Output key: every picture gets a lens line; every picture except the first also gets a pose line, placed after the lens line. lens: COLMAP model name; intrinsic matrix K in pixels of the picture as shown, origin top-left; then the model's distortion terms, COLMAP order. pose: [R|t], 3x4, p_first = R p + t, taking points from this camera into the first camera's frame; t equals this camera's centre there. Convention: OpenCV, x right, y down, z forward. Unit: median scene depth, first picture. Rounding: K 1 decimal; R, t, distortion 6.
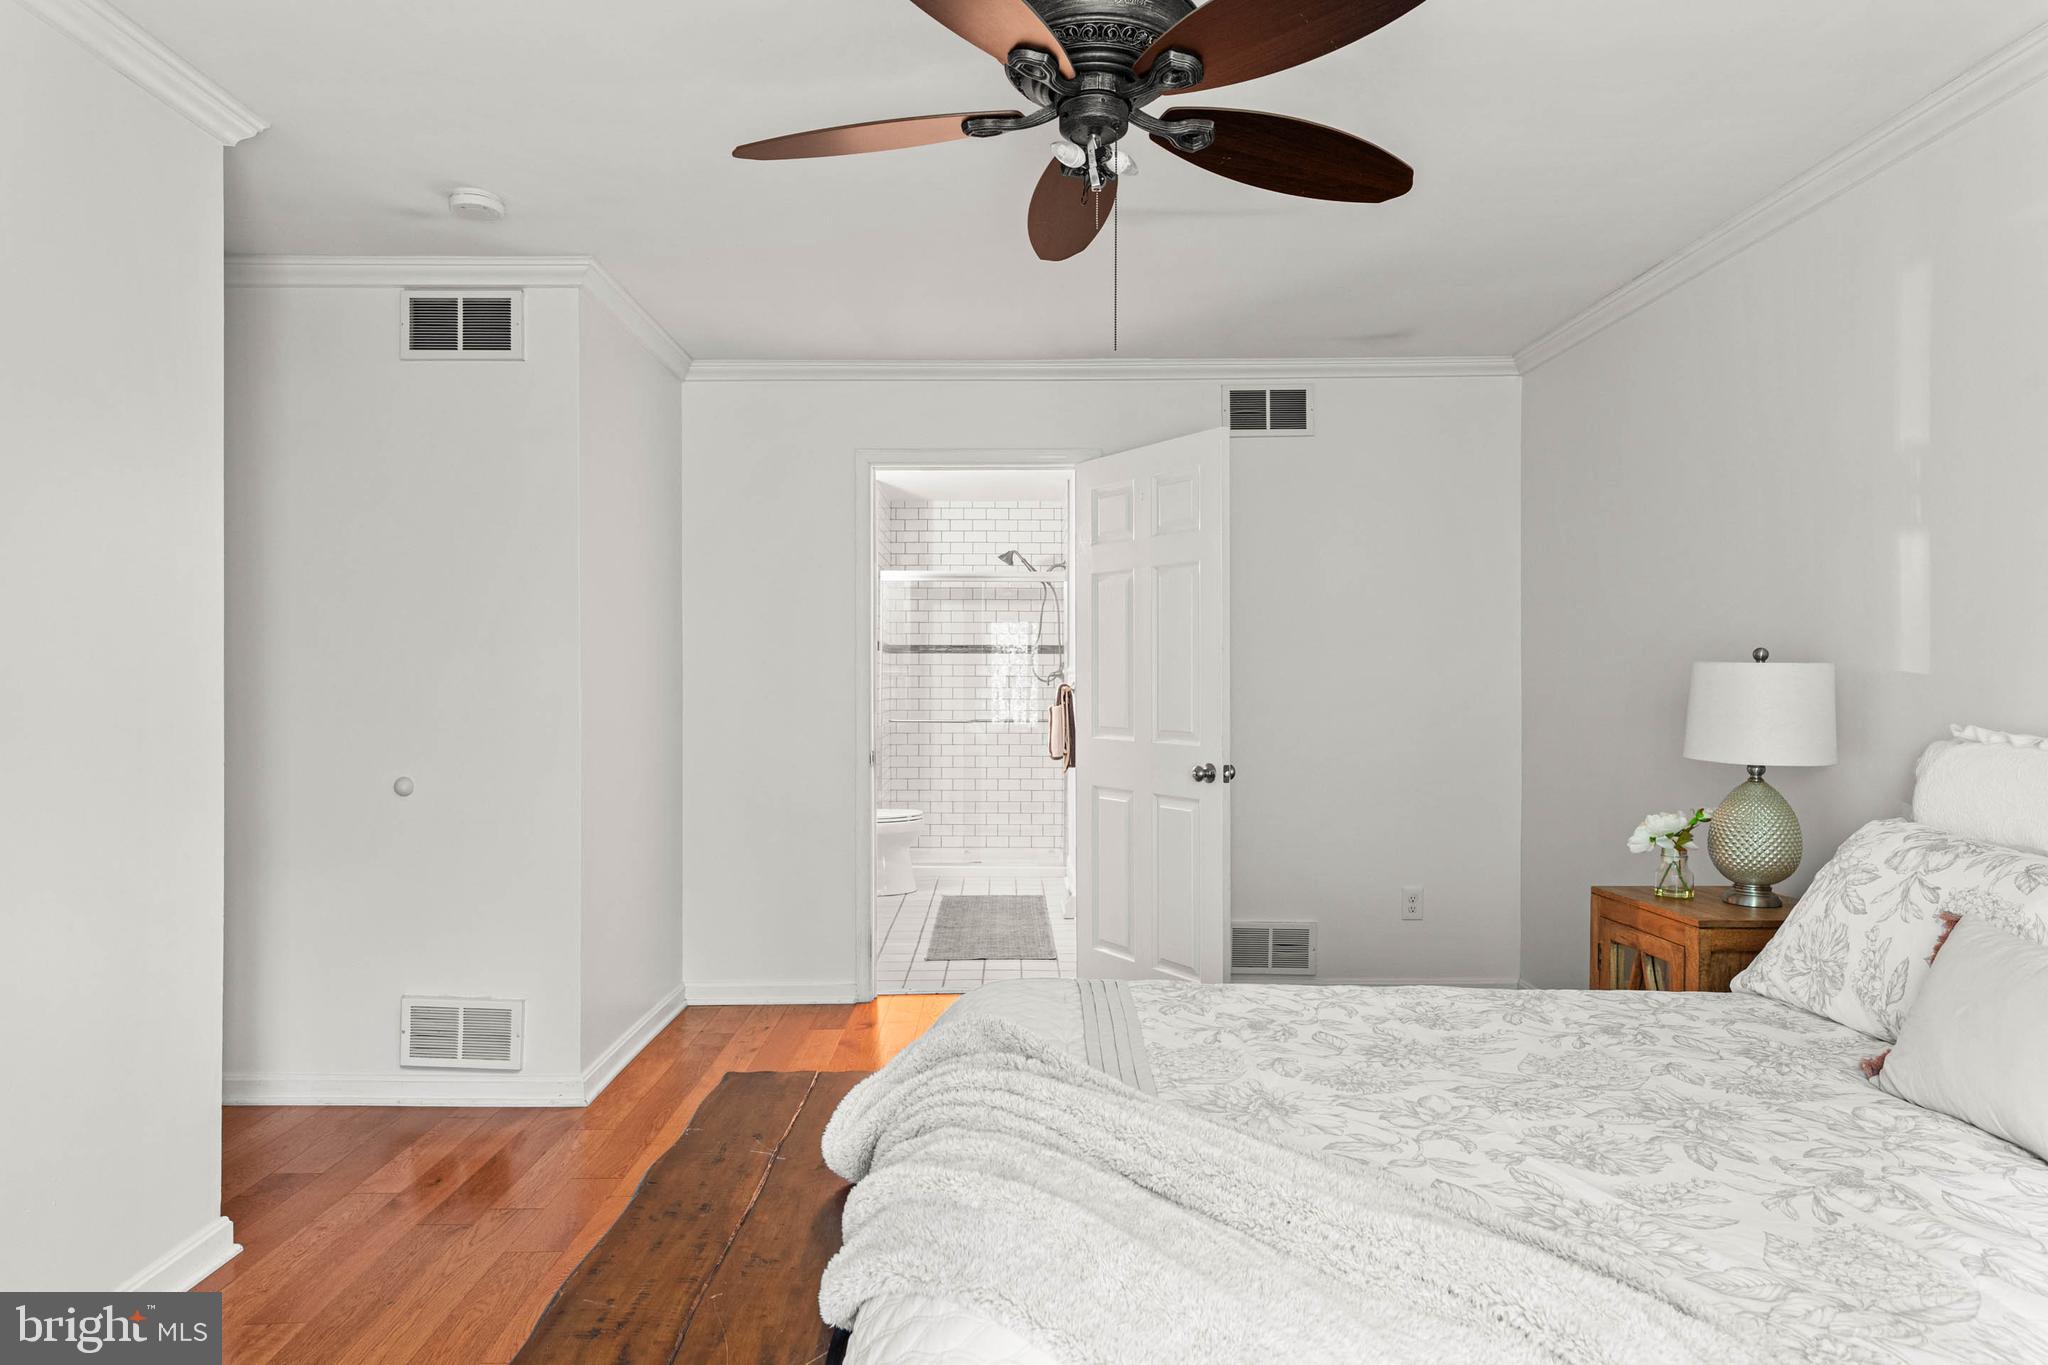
lens RADIAL K [[1197.1, 0, 1024.3], [0, 1197.1, 683.6], [0, 0, 1]] dist [0.001349, -0.003240]
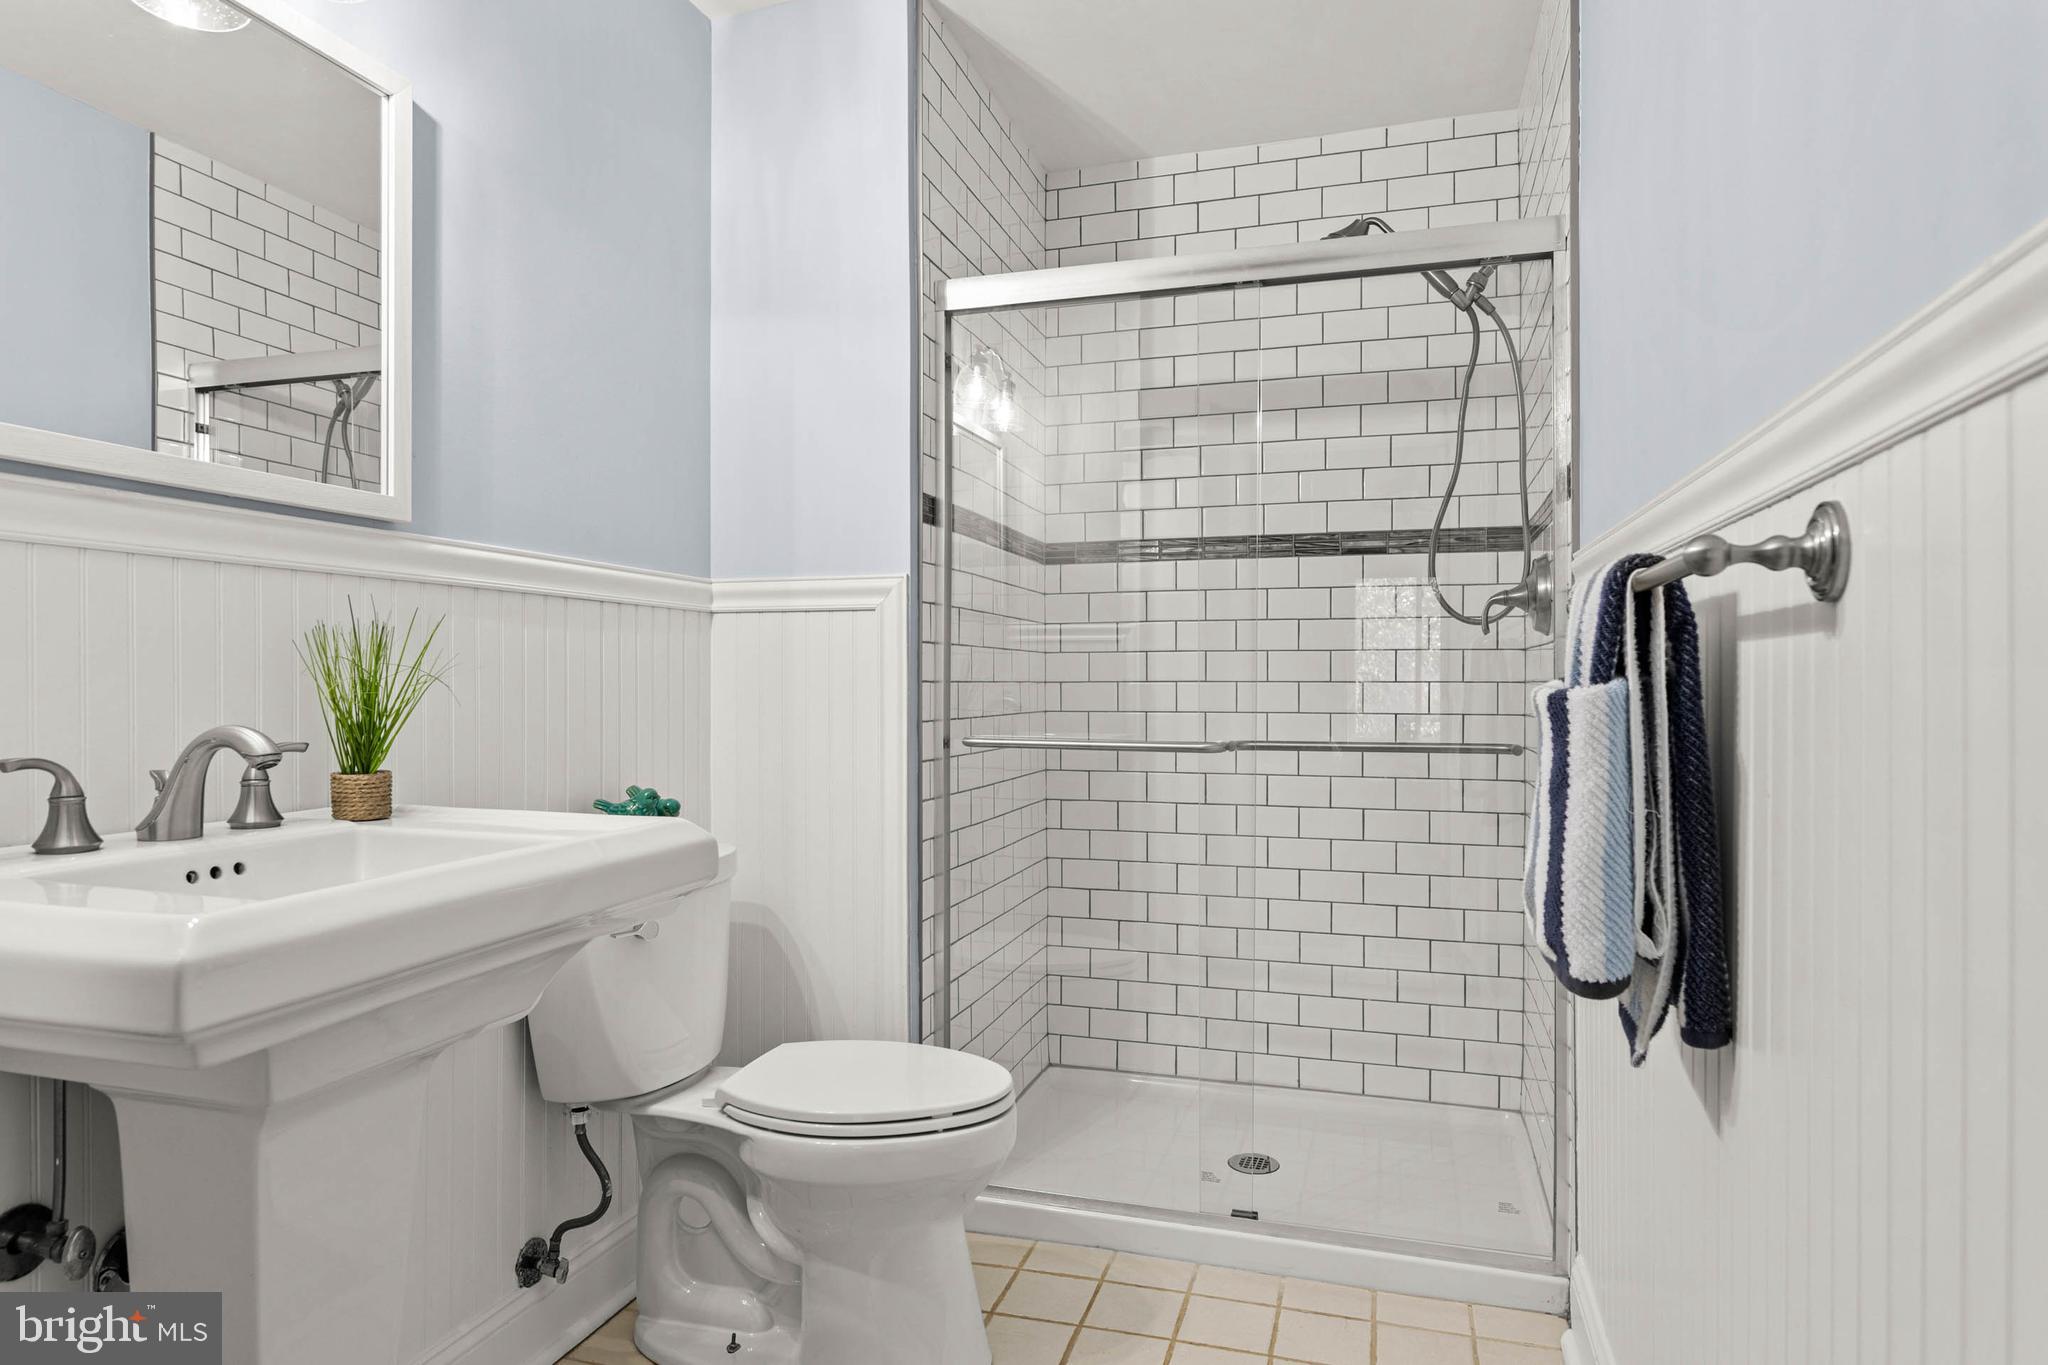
lens RADIAL K [[1197.1, 0, 1020.3], [0, 1197.1, 683.4], [0, 0, 1]] dist [0.001349, -0.003240]
pose [[0.950002, -0.001741, -0.312239, 0.001912], [0.000312, 0.999989, -0.004628, 0.015129], [0.312244, 0.004299, 0.949992, 0.628566]]
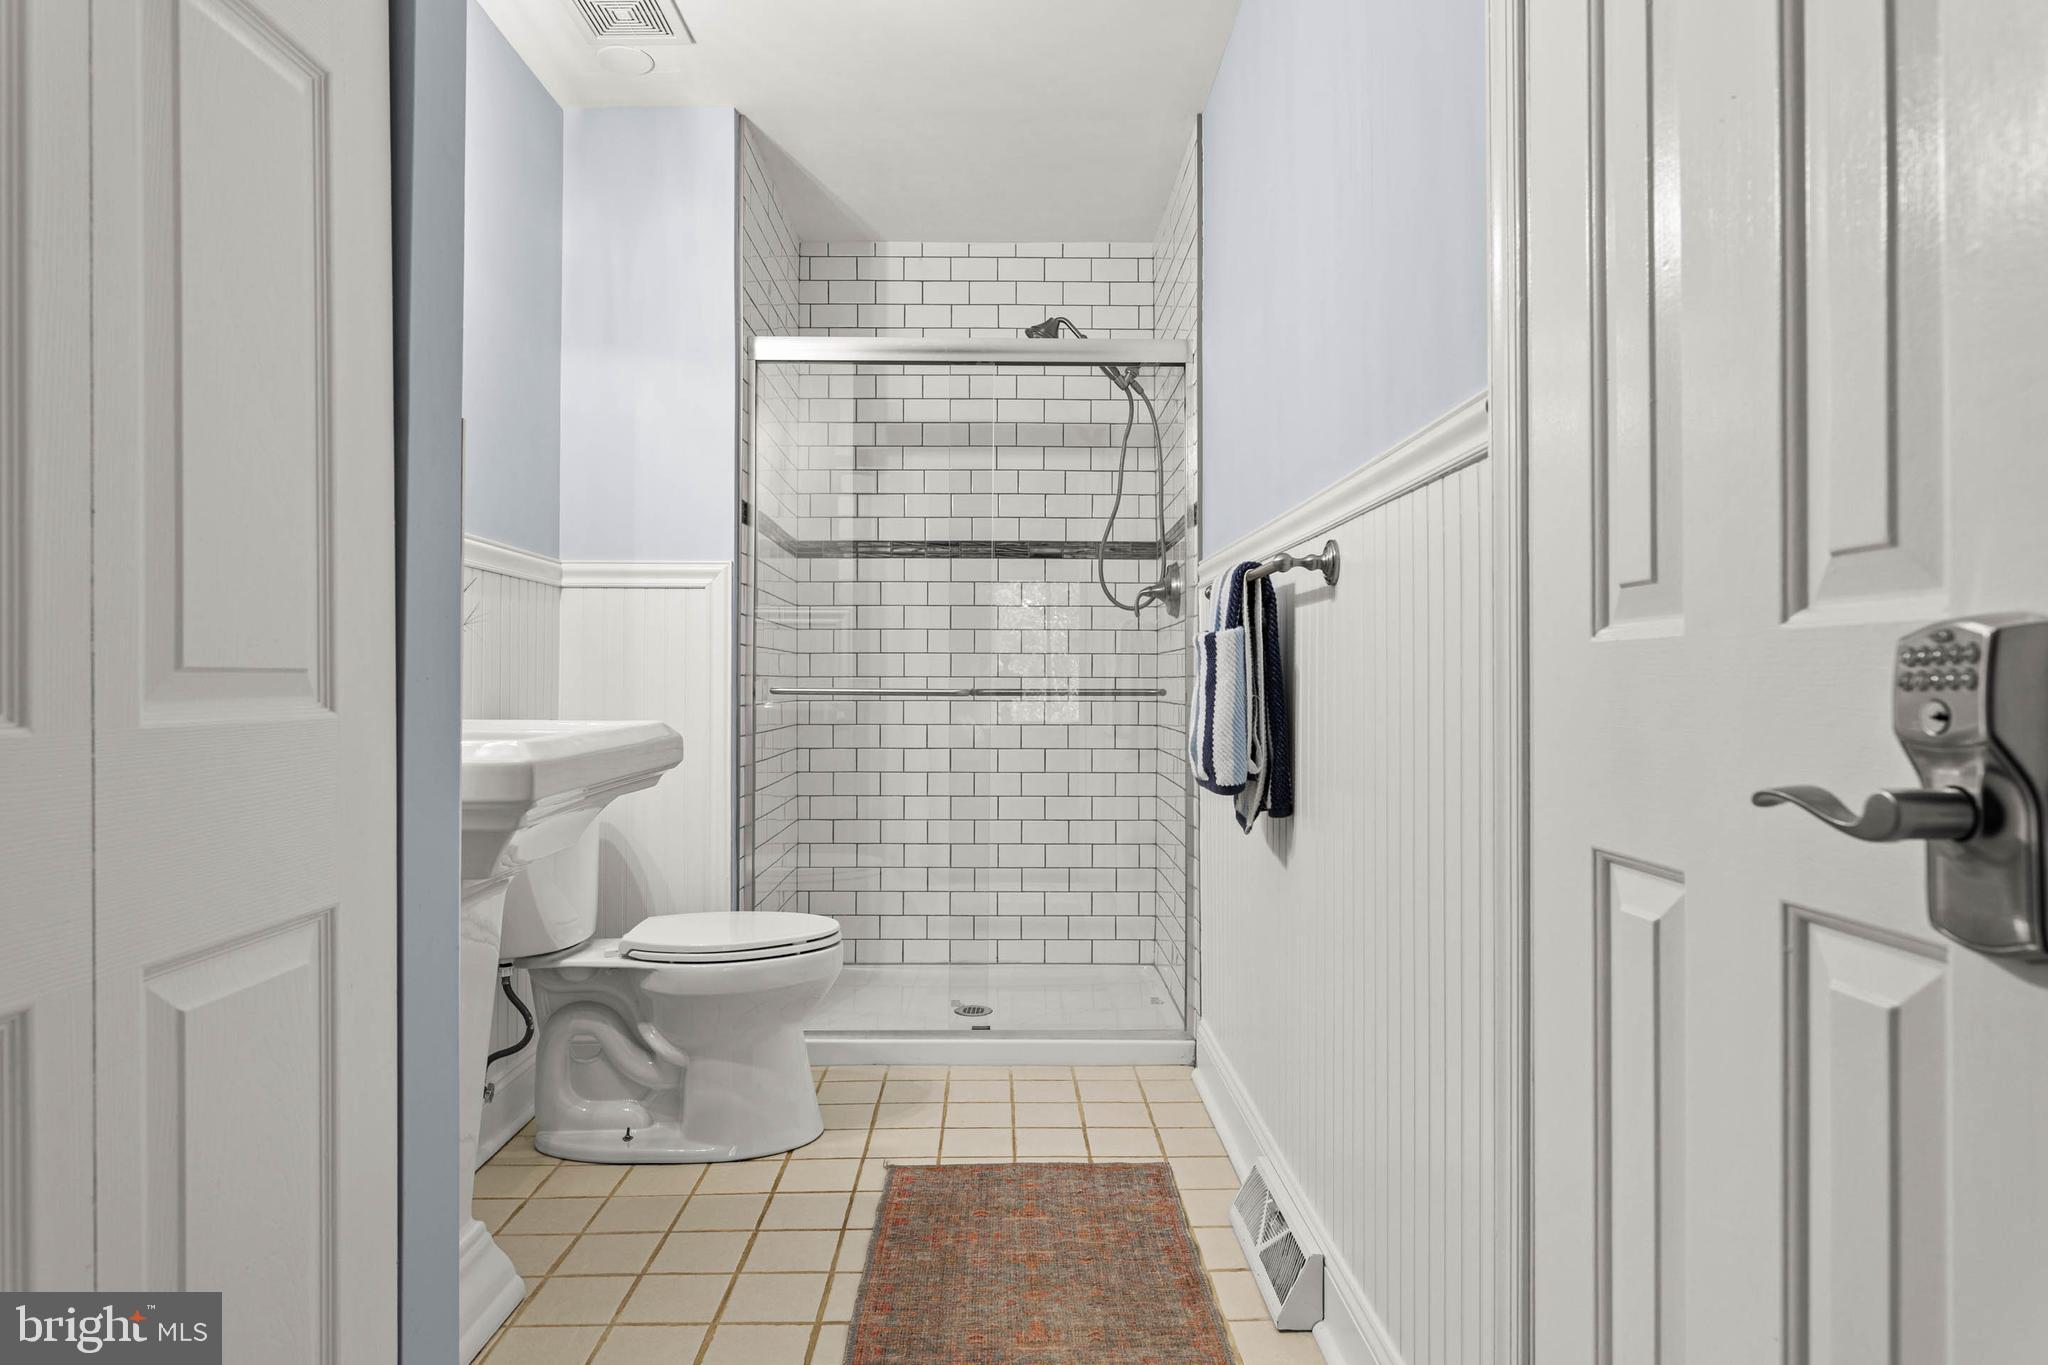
lens RADIAL K [[1197.1, 0, 1006.9], [0, 1197.1, 669.8], [0, 0, 1]] dist [0.001349, -0.003240]
pose [[0.999957, 0.000367, -0.009278, -0.023452], [-0.000515, 0.999873, -0.015927, 0.027218], [0.009271, 0.015931, 0.999830, 0.521673]]
